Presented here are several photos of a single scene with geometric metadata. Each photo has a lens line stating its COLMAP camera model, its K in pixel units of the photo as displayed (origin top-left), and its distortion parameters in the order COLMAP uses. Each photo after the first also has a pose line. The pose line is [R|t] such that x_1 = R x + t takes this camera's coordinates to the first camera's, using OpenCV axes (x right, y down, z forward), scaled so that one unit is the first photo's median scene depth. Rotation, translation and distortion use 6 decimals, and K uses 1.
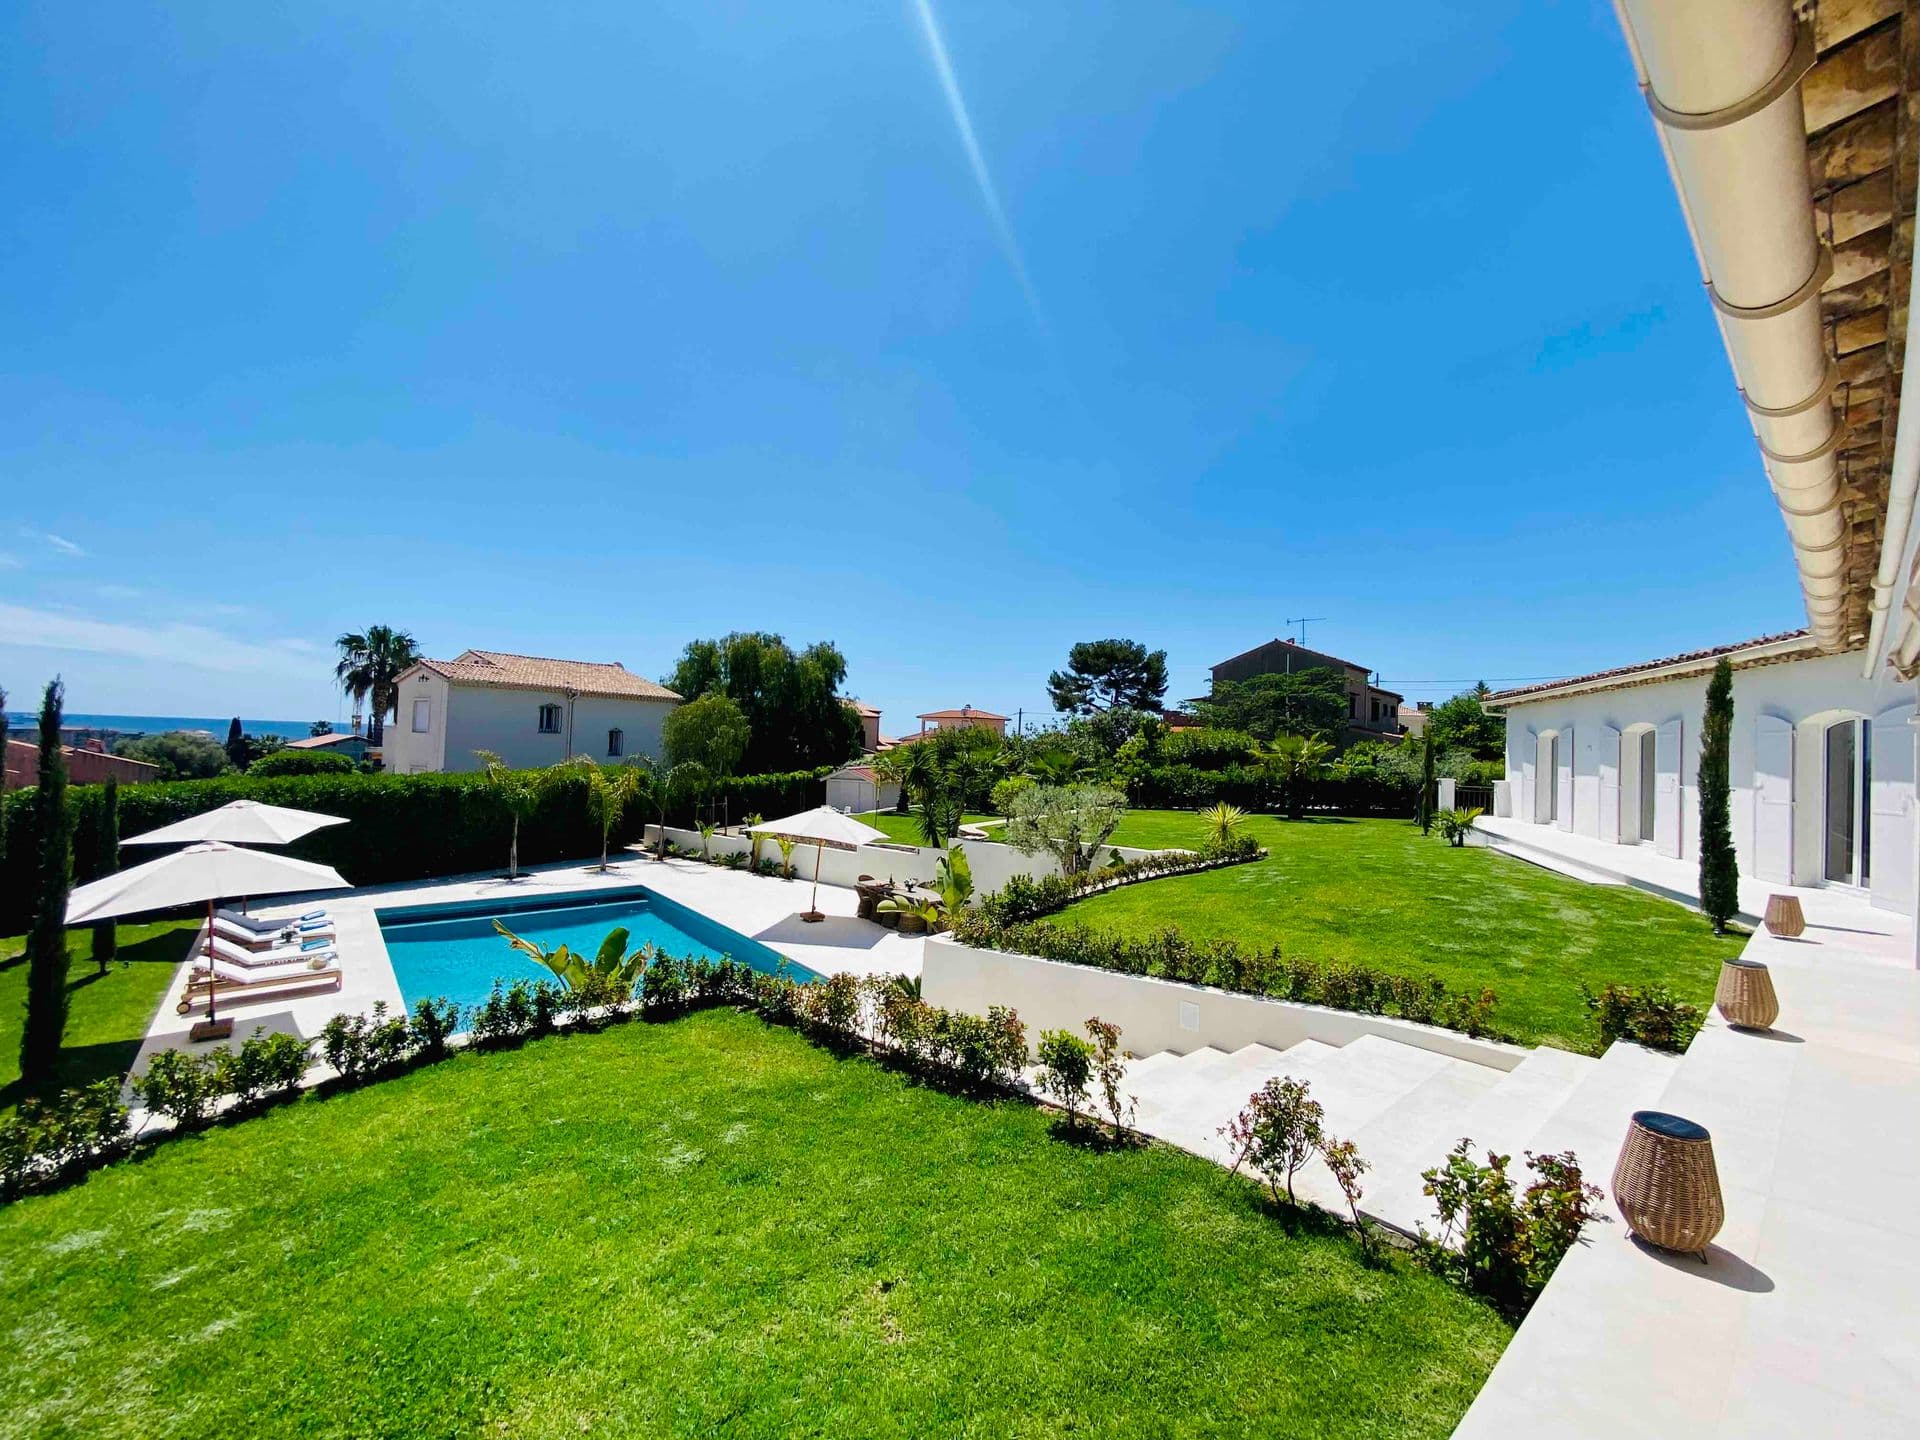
lens RADIAL K [[796.1, 0, 977.5], [0, 796.1, 770.6], [0, 0, 1]] dist [0.015519, -0.016805]
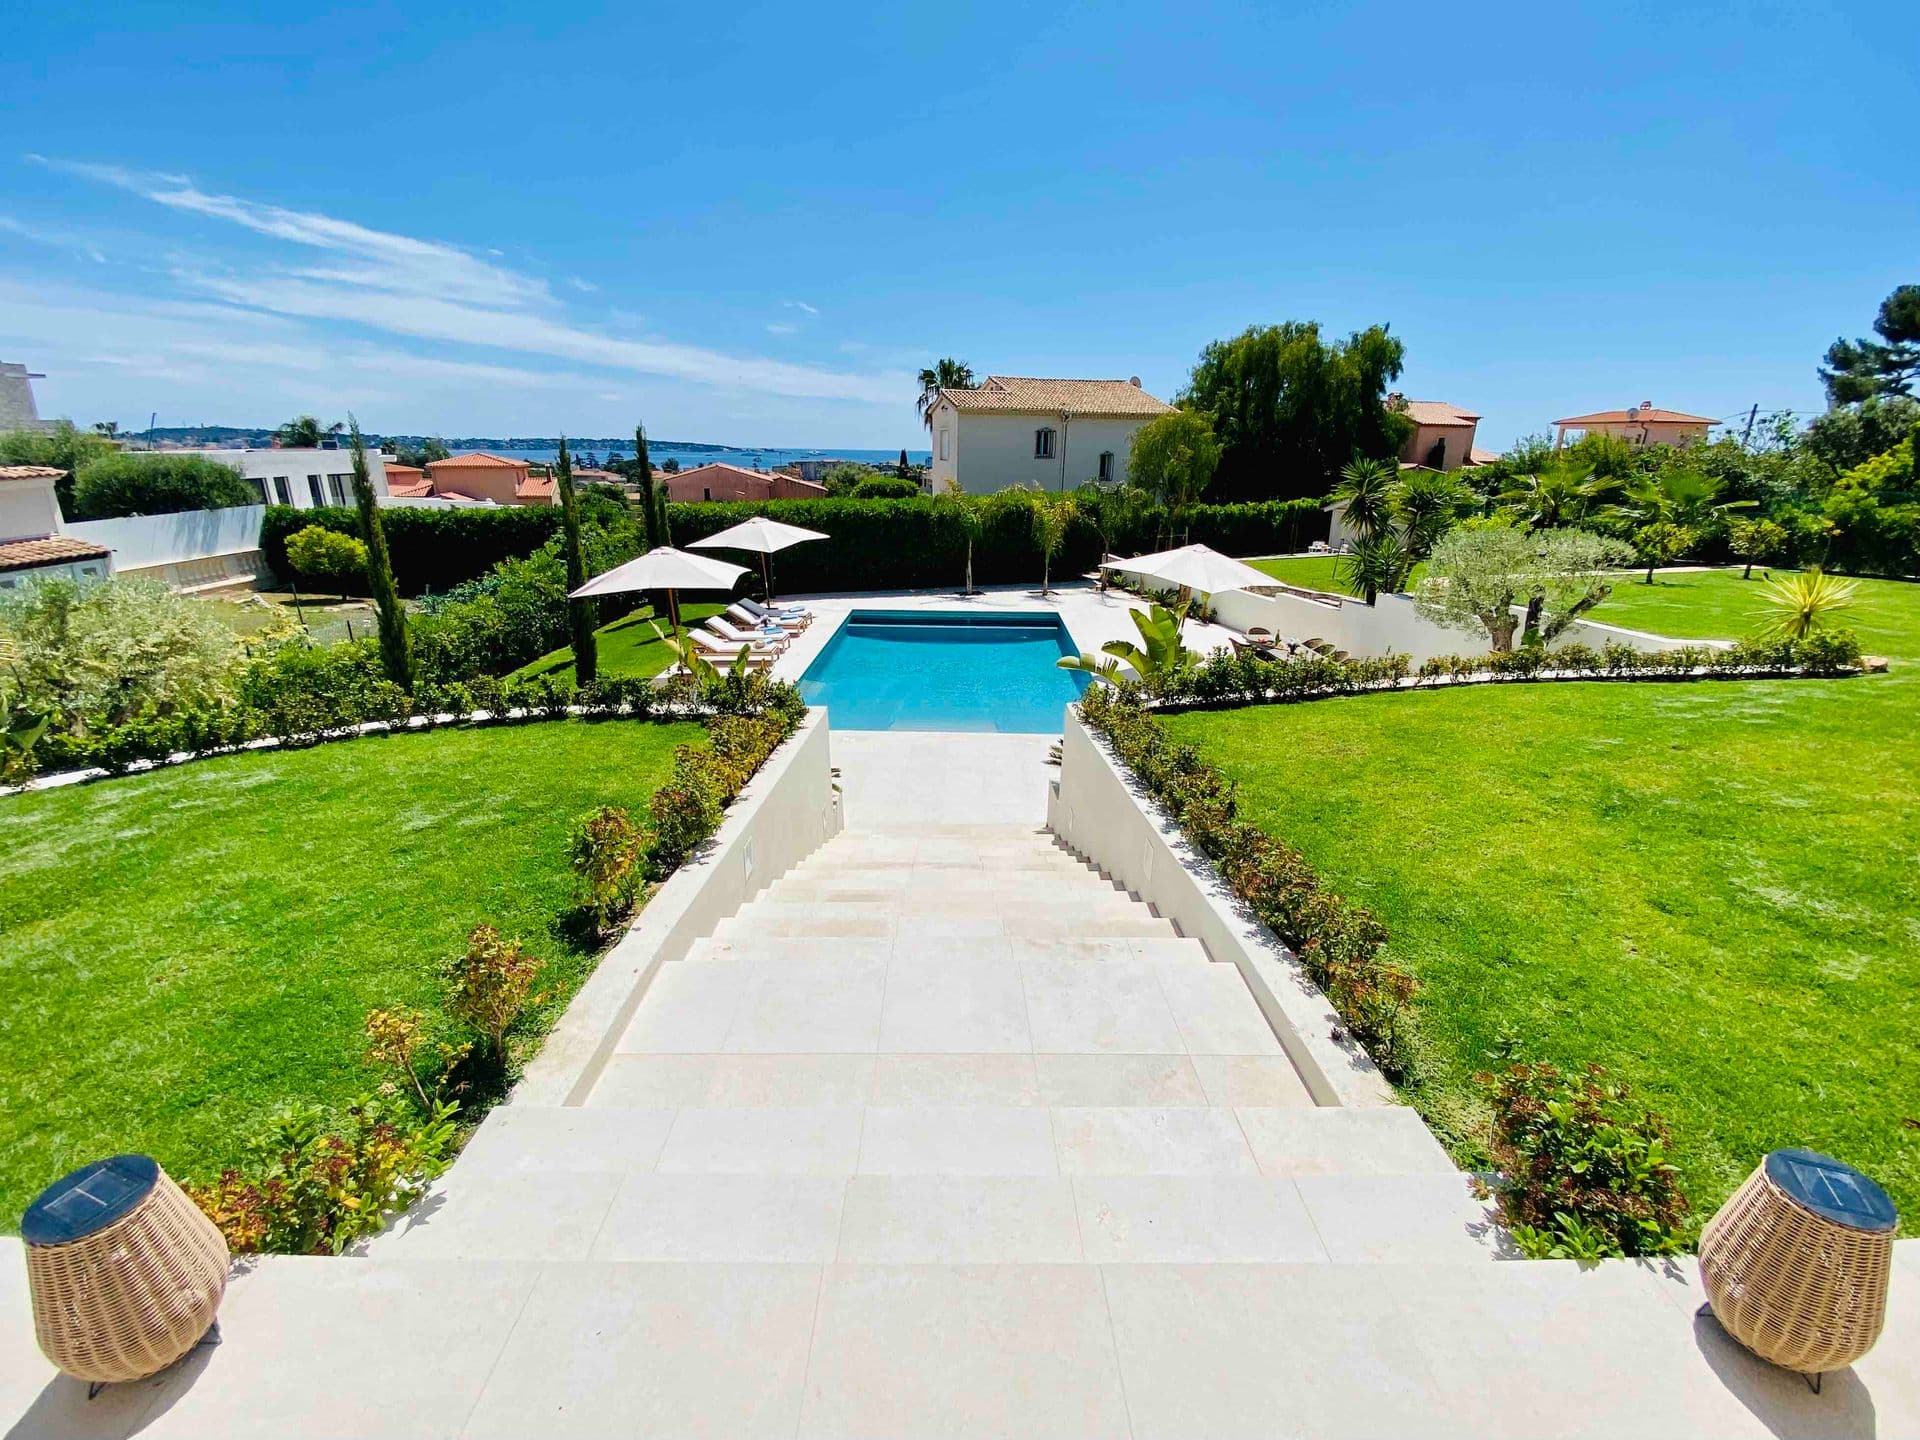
lens RADIAL K [[796.1, 0, 977.5], [0, 796.1, 770.6], [0, 0, 1]] dist [0.015519, -0.016805]
pose [[0.745055, 0.226734, -0.627284, 0.223830], [-0.010143, 0.944194, 0.329234, -0.004809], [0.666926, -0.238934, 0.705776, 0.149815]]
